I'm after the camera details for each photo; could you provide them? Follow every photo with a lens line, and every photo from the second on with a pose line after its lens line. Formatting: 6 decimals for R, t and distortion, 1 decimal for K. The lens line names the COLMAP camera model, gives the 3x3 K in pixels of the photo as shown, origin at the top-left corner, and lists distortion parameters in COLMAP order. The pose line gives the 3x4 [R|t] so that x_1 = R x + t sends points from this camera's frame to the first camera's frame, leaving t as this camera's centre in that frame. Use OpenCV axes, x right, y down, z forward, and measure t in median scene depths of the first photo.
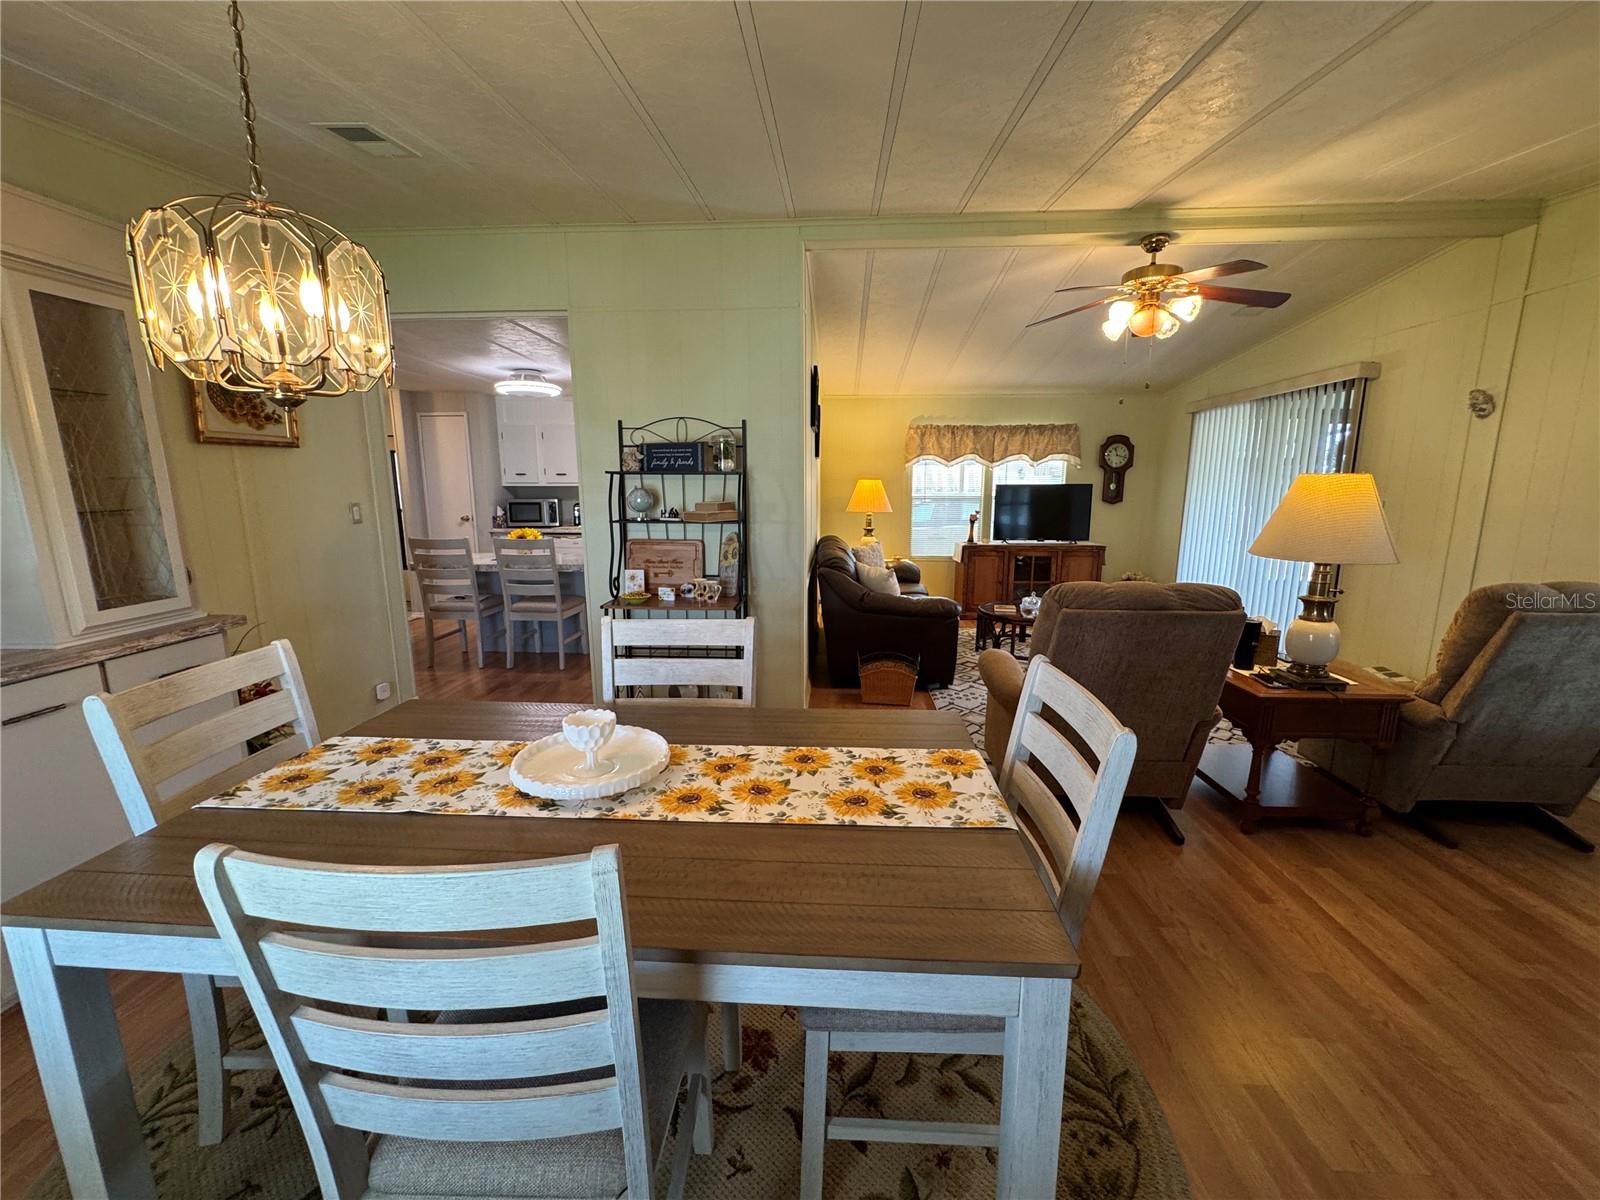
lens RADIAL K [[639.7, 0, 799.7], [0, 639.7, 599.7], [0, 0, 1]] dist [-0.003106, 0.000241]
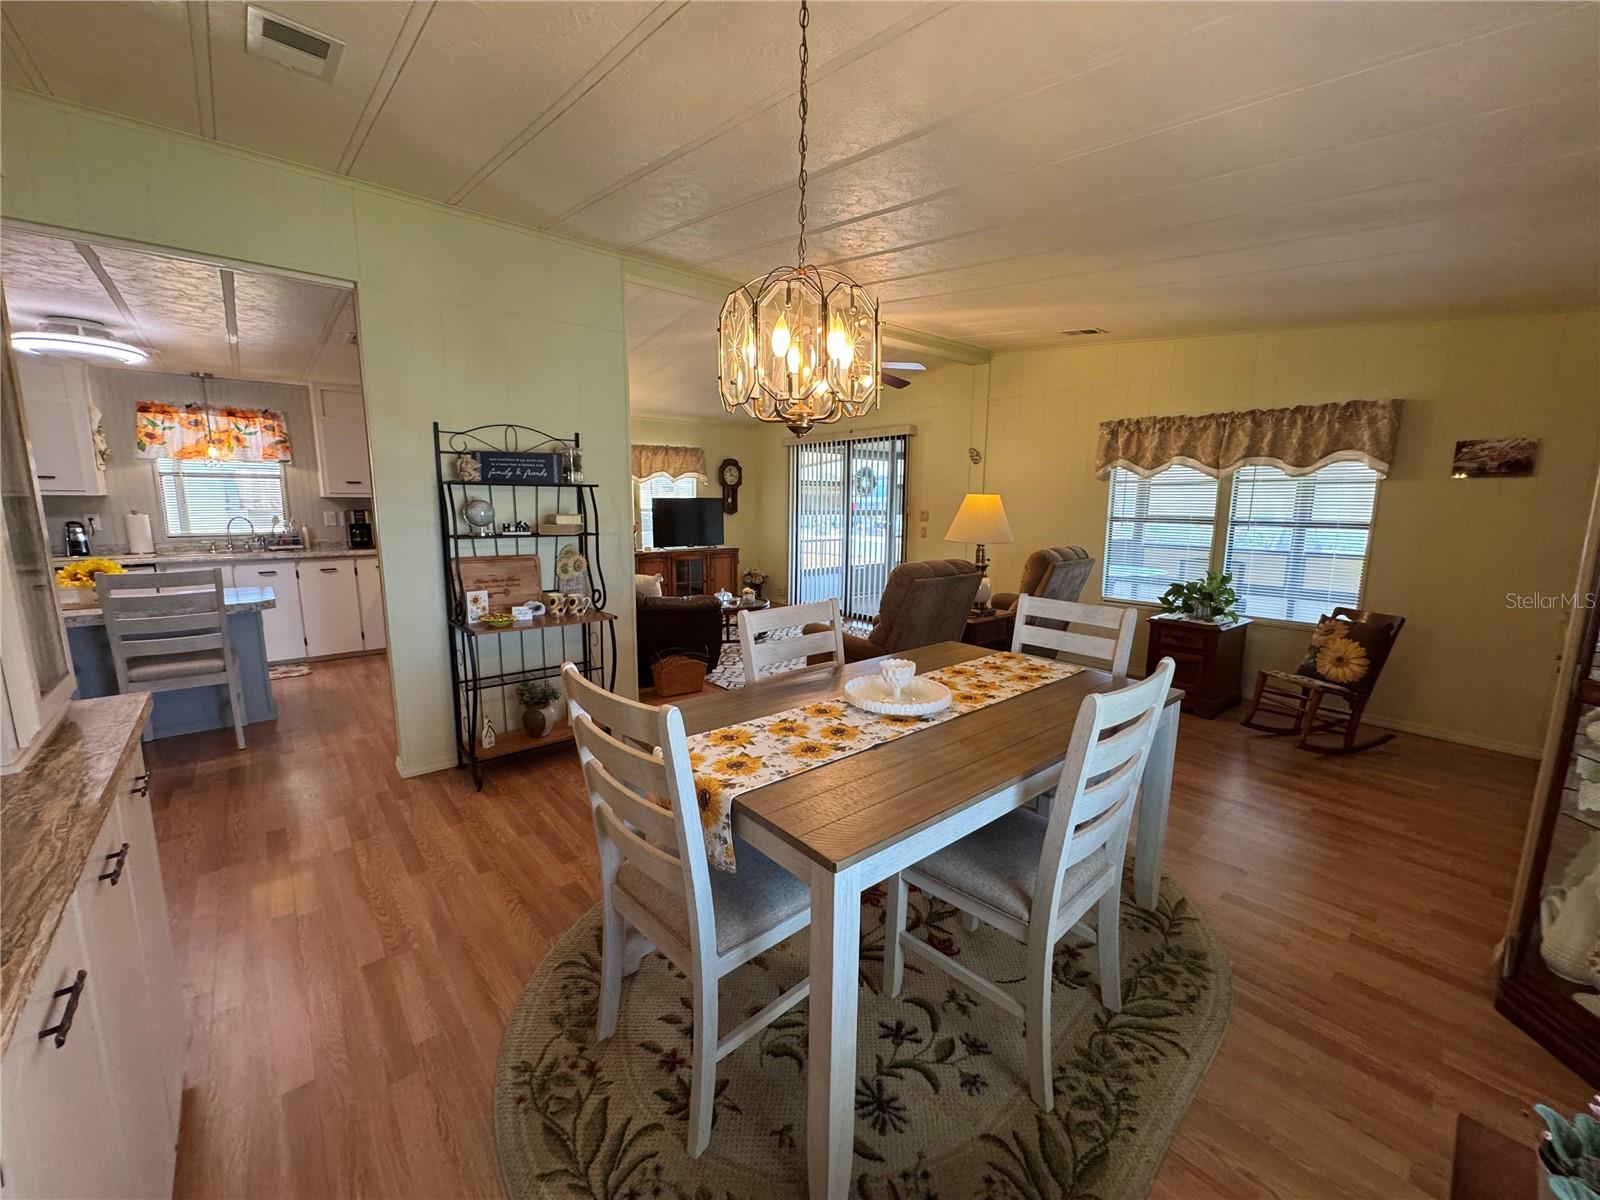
lens RADIAL K [[639.7, 0, 800.7], [0, 639.7, 598.6], [0, 0, 1]] dist [-0.003106, 0.000241]
pose [[0.719660, -0.100154, 0.687065, -0.573615], [0.114711, 0.993094, 0.024610, -0.006714], [-0.684785, 0.061103, 0.726179, 0.045371]]
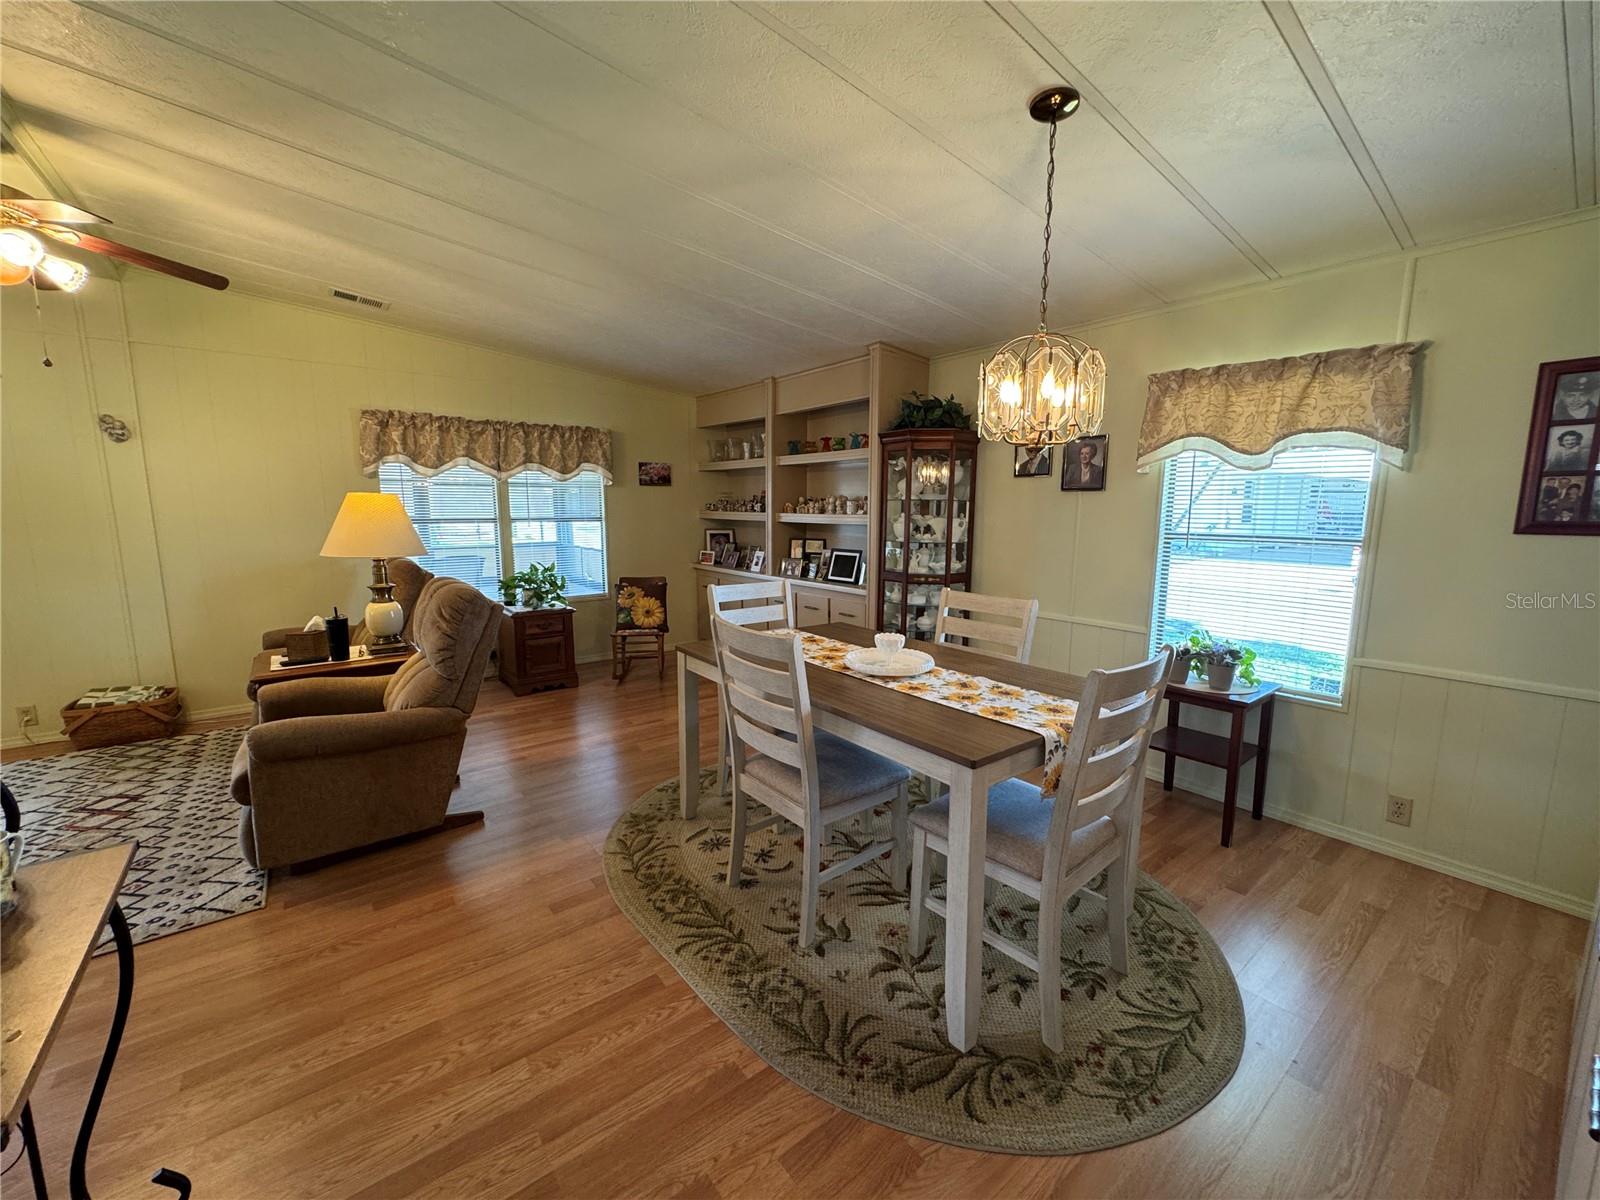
lens RADIAL K [[639.7, 0, 800.0], [0, 639.7, 599.5], [0, 0, 1]] dist [-0.003106, 0.000241]
pose [[-0.658237, -0.111146, 0.744560, -0.573255], [0.131955, 0.956694, 0.259468, -0.153967], [-0.741155, 0.269040, -0.615066, 0.880890]]
